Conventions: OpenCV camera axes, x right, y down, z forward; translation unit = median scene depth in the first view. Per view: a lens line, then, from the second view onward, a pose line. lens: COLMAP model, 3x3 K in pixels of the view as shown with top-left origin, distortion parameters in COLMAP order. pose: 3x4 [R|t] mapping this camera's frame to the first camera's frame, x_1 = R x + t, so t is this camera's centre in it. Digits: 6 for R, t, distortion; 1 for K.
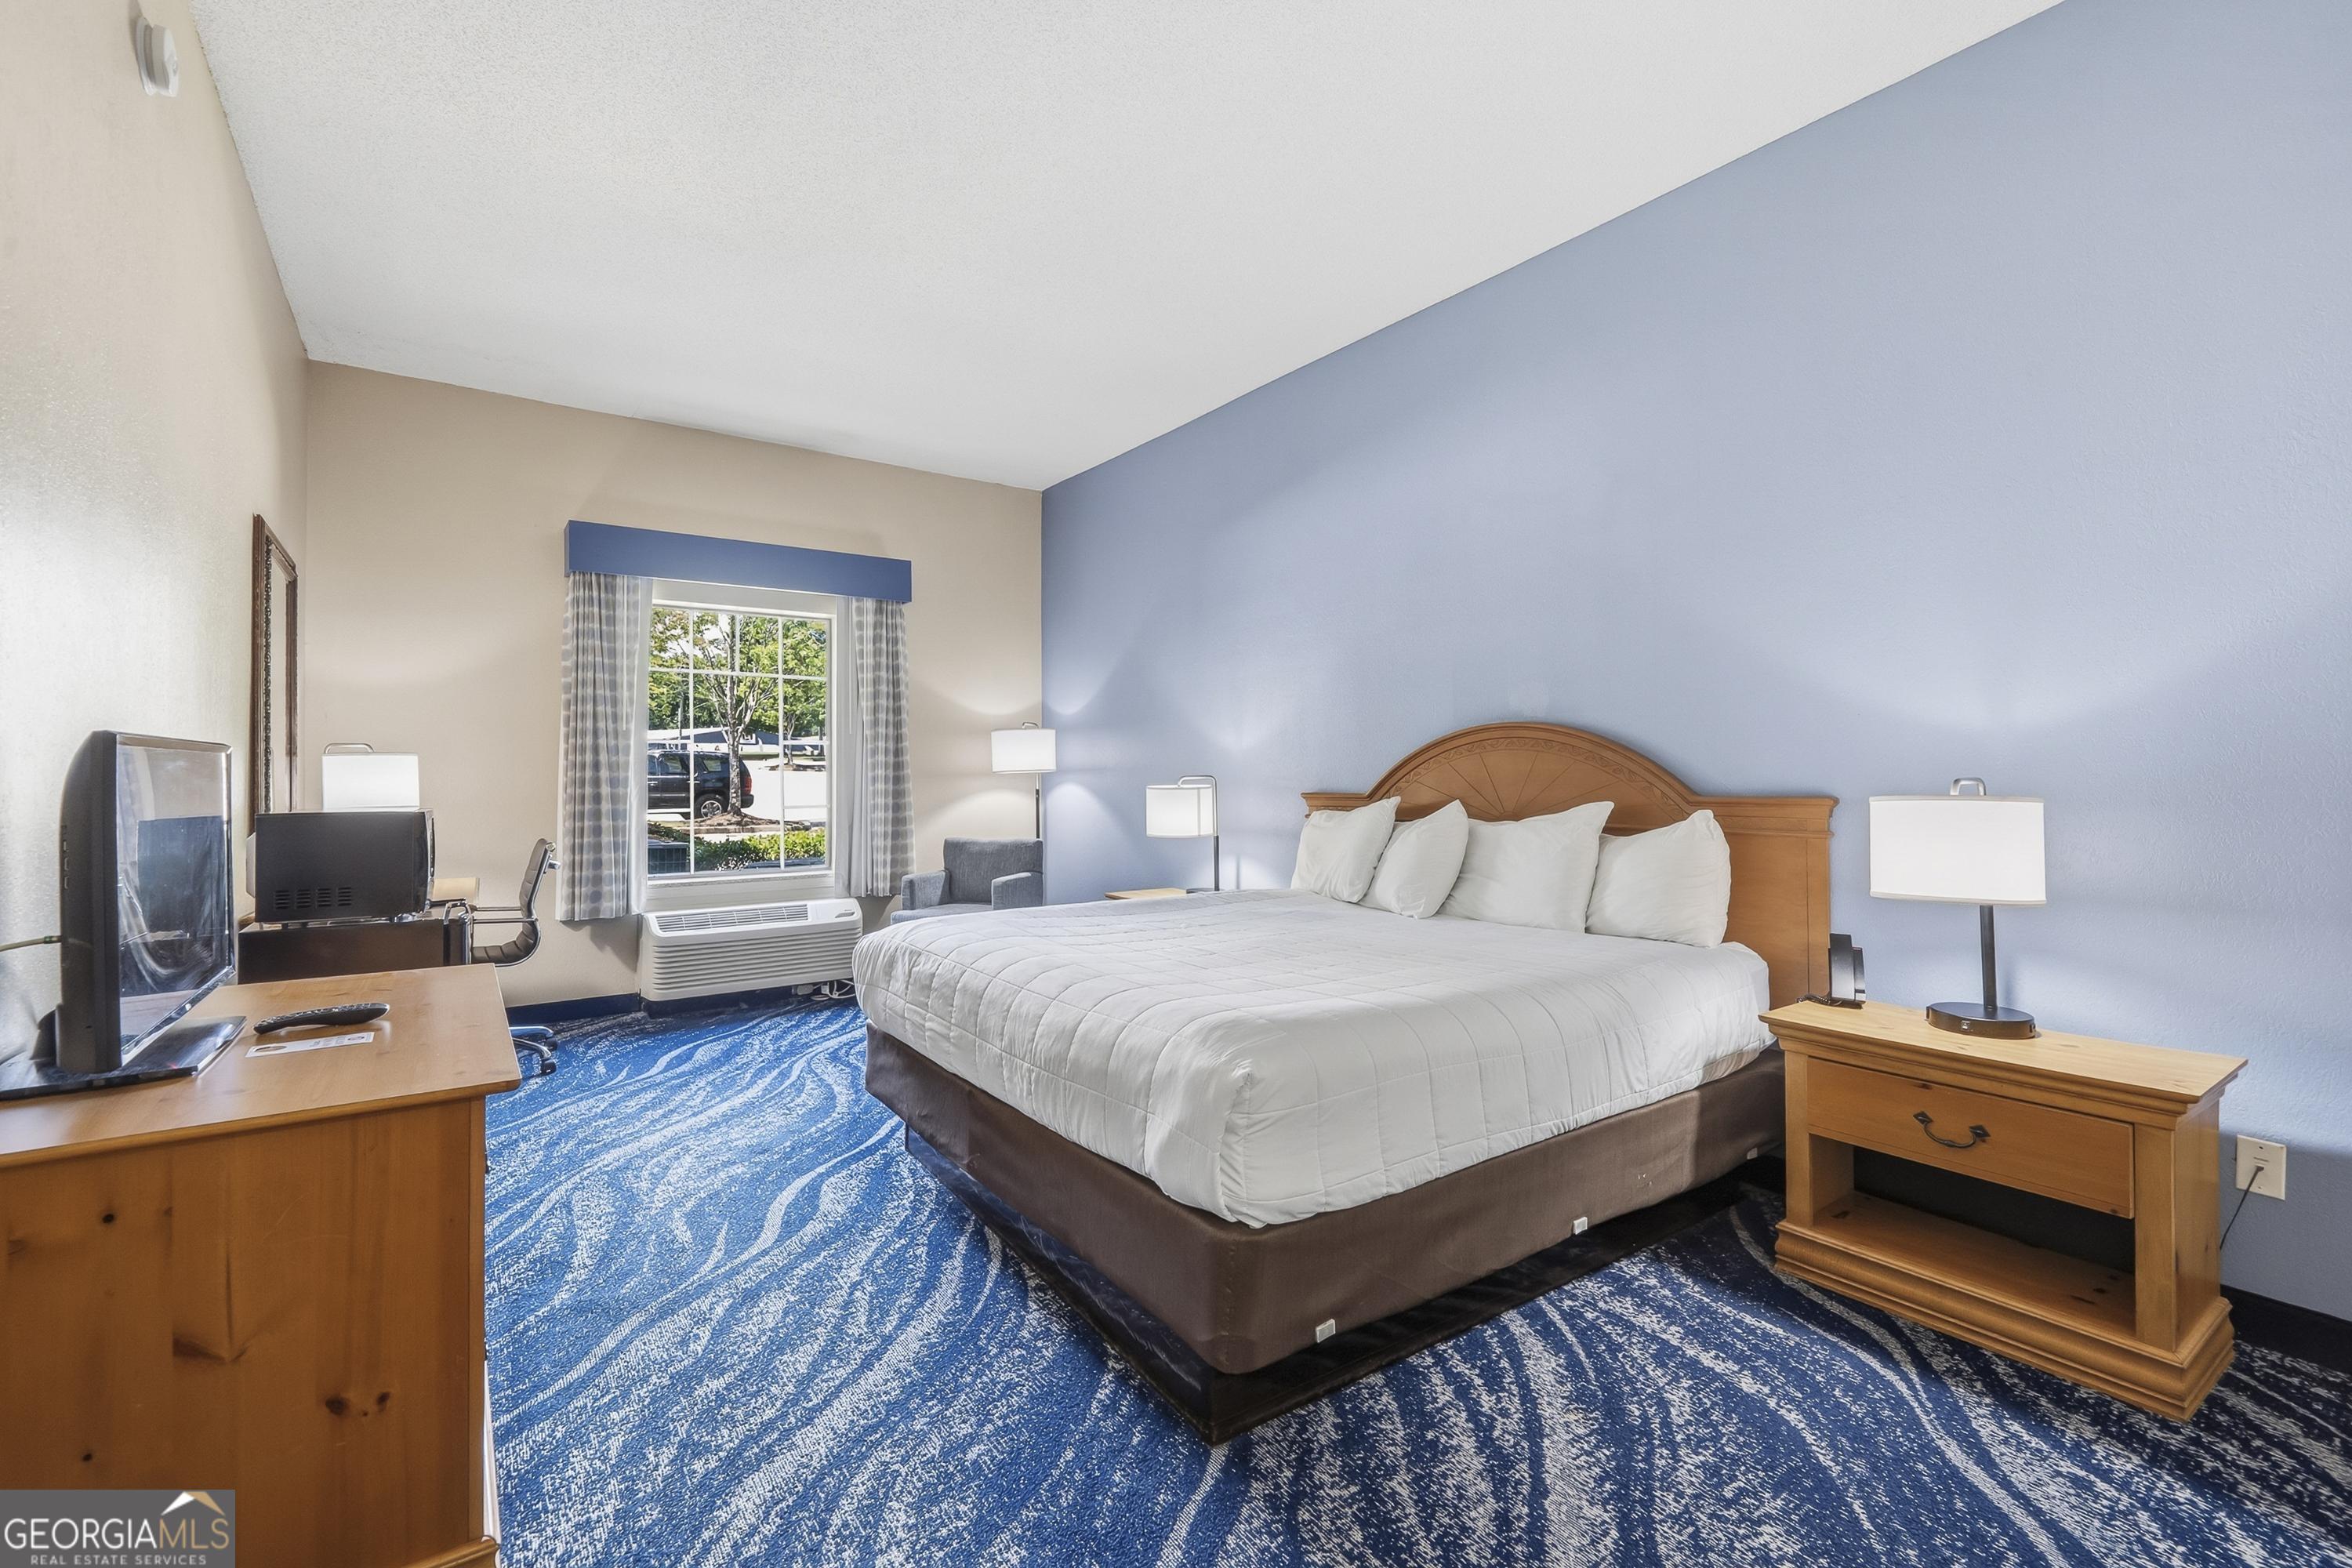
lens RADIAL K [[1026.8, 0, 1162.5], [0, 1026.8, 746.6], [0, 0, 1]] dist [0.017281, 0.027582]
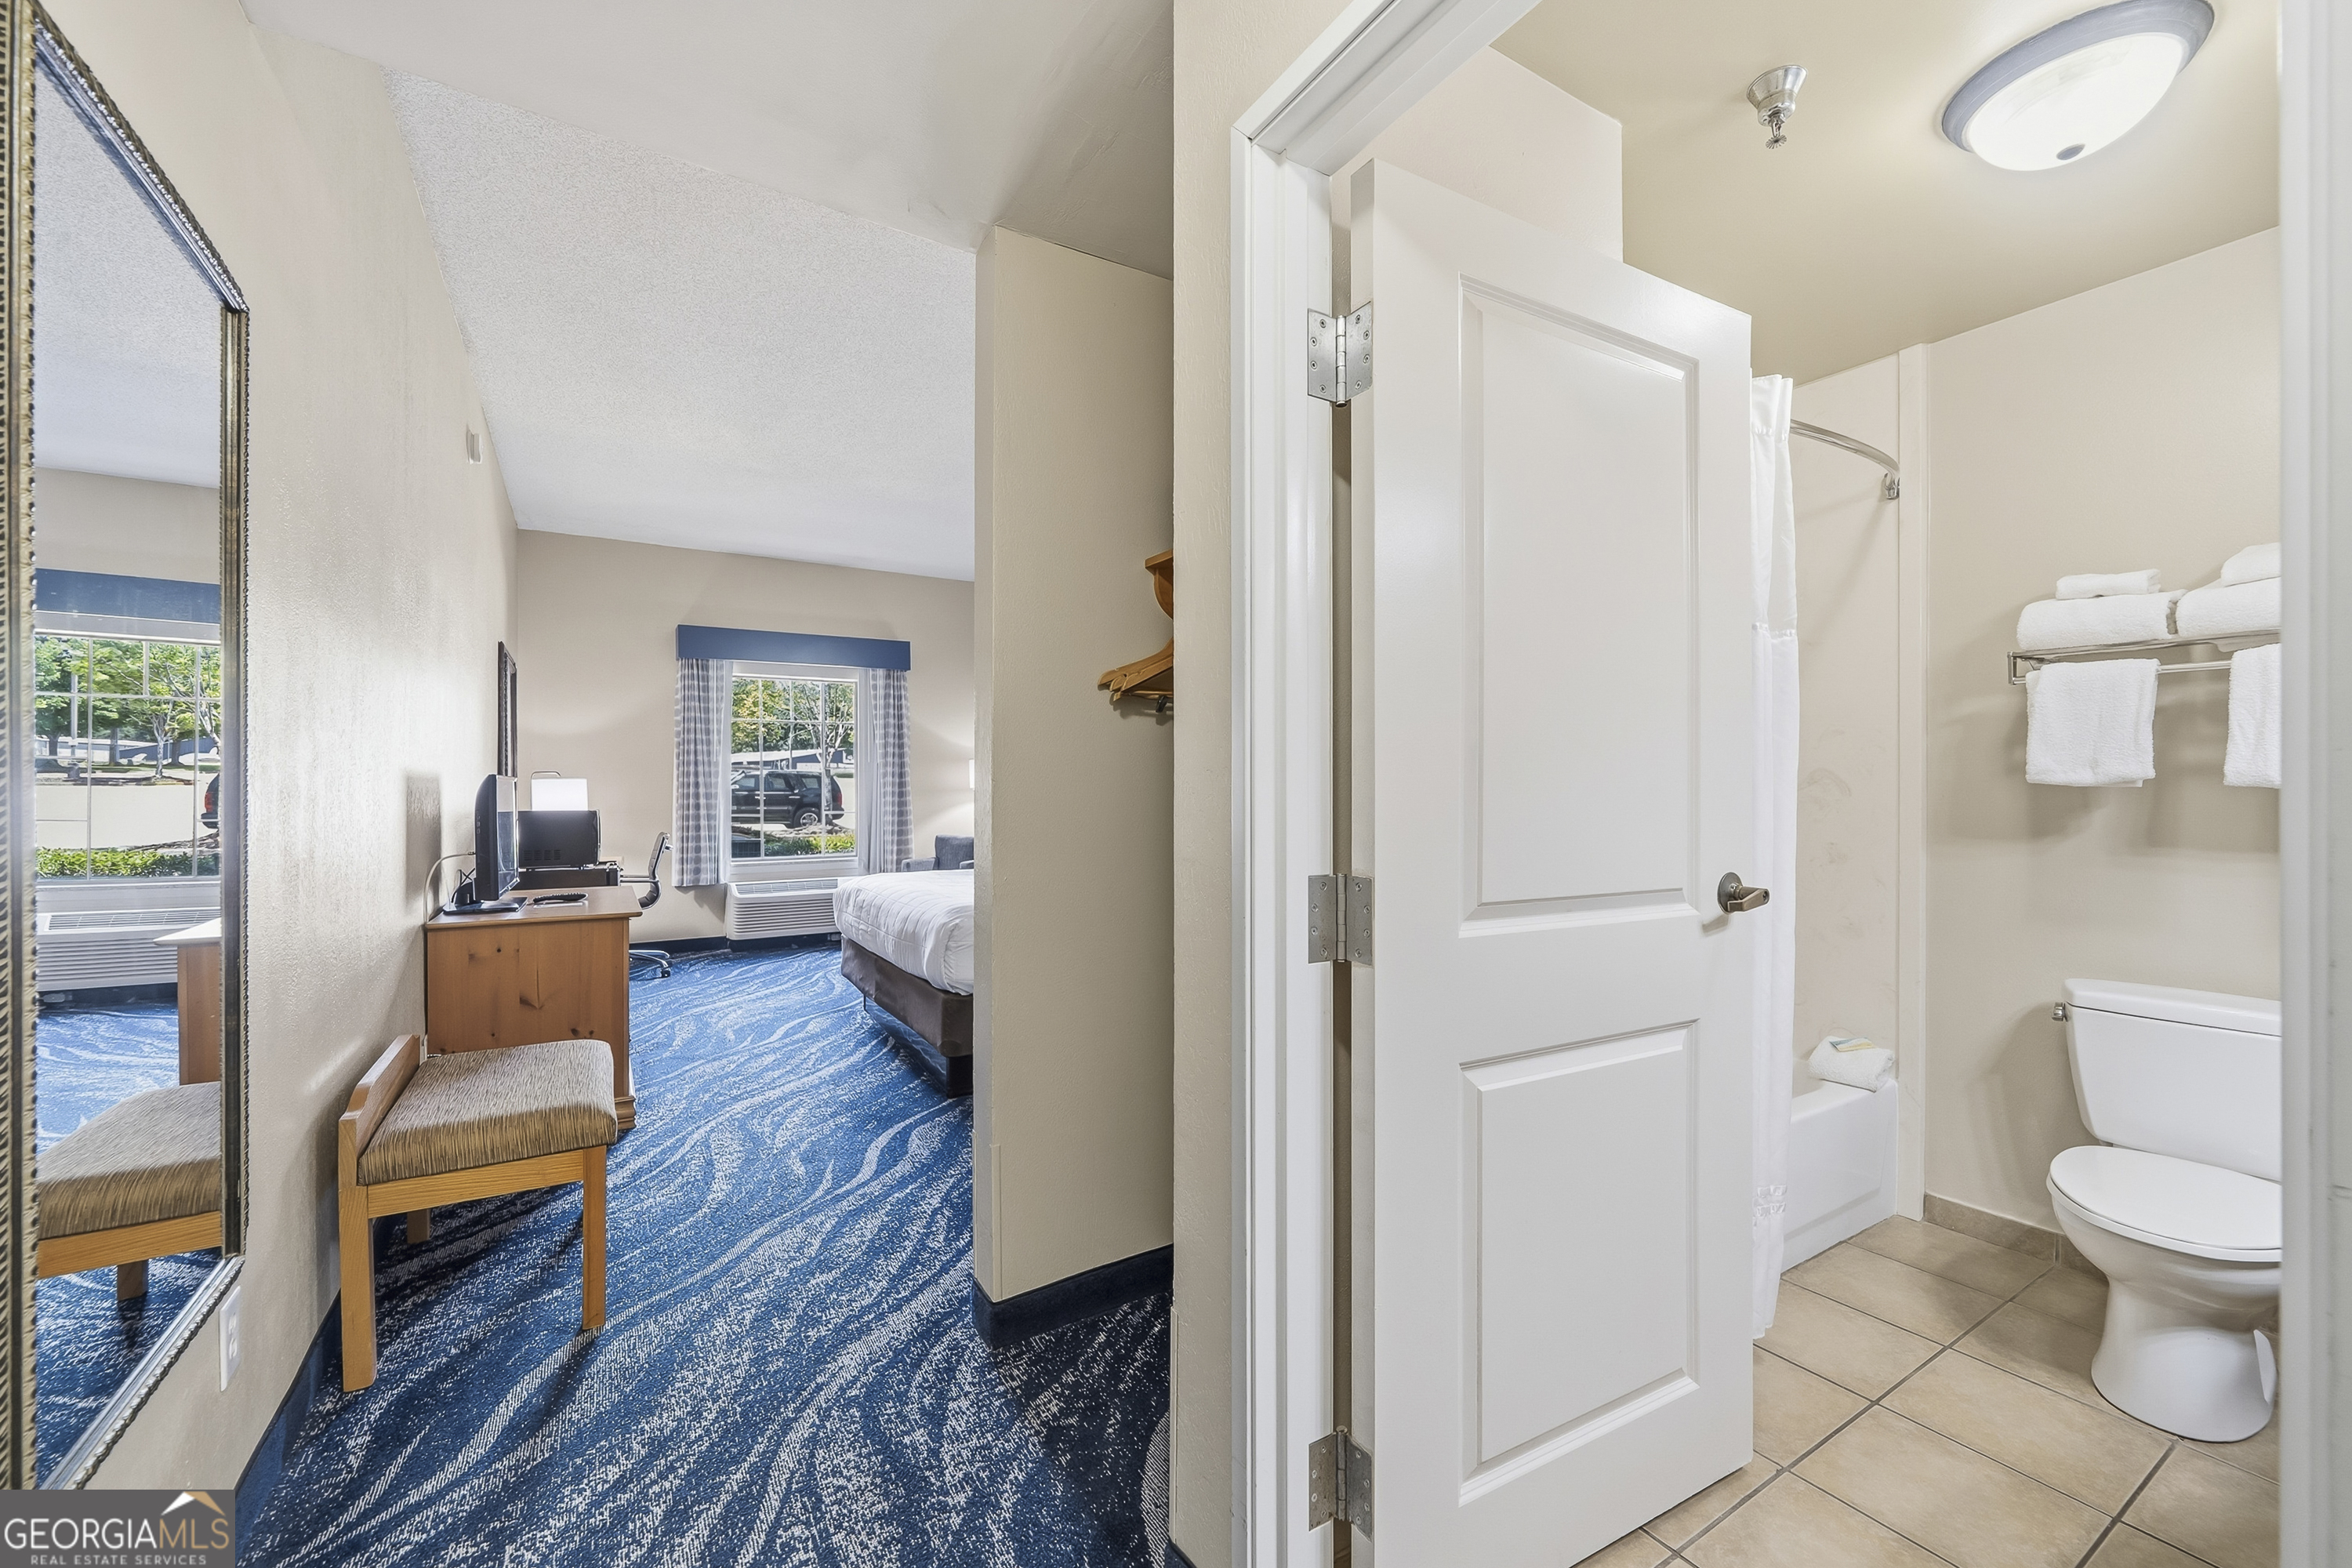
lens RADIAL K [[927.8, 0, 1176.0], [0, 927.8, 784.0], [0, 0, 1]] dist [-0.000539, -0.000088]
pose [[0.998688, -0.007132, -0.050718, 0.190270], [0.008172, 0.999760, 0.020325, -0.005390], [0.050561, -0.020713, 0.998506, -0.274589]]
